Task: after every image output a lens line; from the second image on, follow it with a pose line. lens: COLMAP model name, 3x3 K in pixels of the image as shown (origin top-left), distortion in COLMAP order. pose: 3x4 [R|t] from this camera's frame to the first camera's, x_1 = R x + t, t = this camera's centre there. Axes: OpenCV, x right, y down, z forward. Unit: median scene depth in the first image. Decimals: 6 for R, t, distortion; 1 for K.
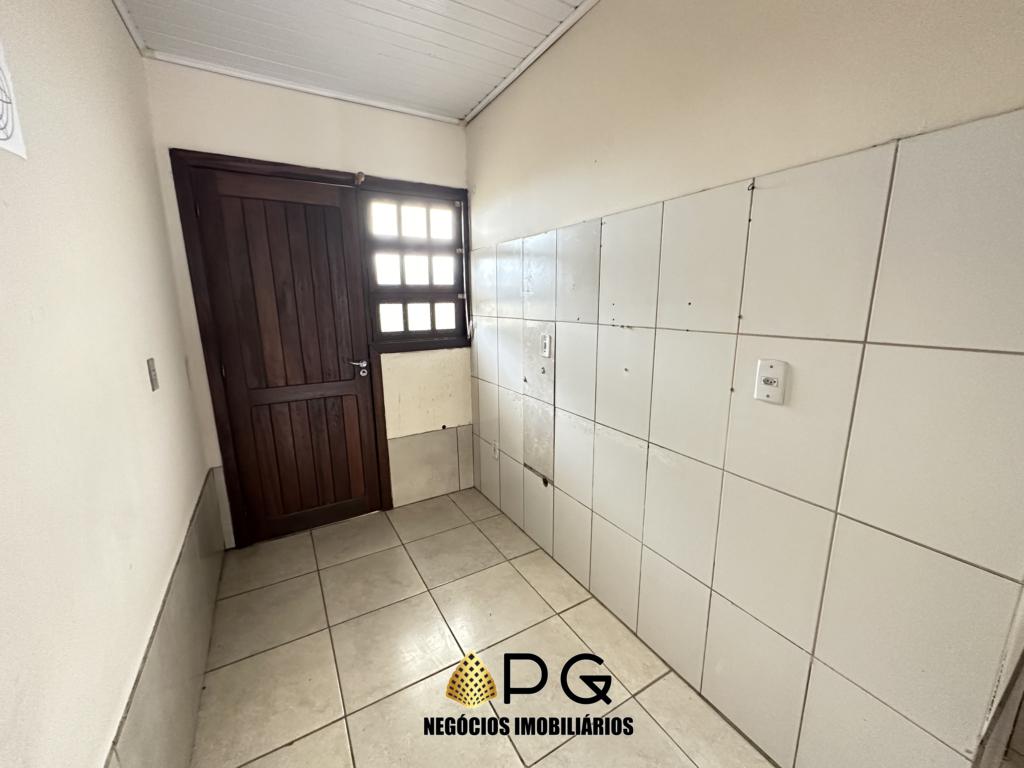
lens RADIAL K [[407.3, 0, 514.4], [0, 407.3, 384.7], [0, 0, 1]] dist [-0.002685, -0.000167]
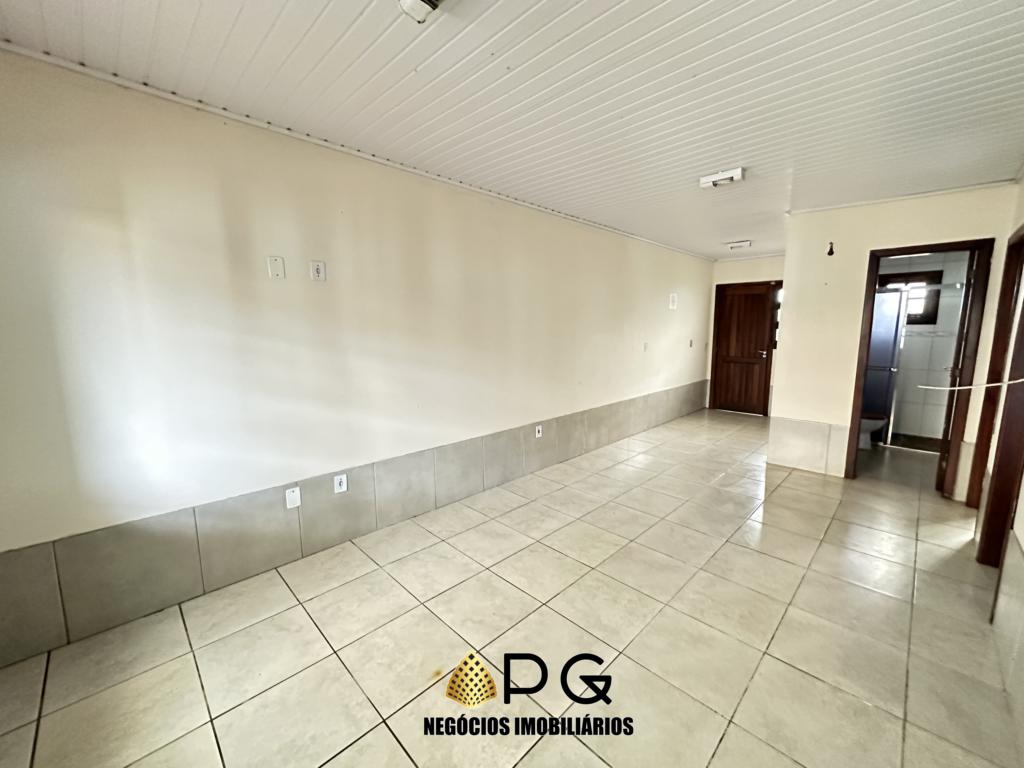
lens RADIAL K [[407.3, 0, 509.5], [0, 407.3, 384.0], [0, 0, 1]] dist [-0.002685, -0.000167]
pose [[0.246113, 0.144993, -0.958335, 1.913010], [-0.199838, 0.975094, 0.096208, 0.244211], [0.948416, 0.167833, 0.268958, -1.306721]]
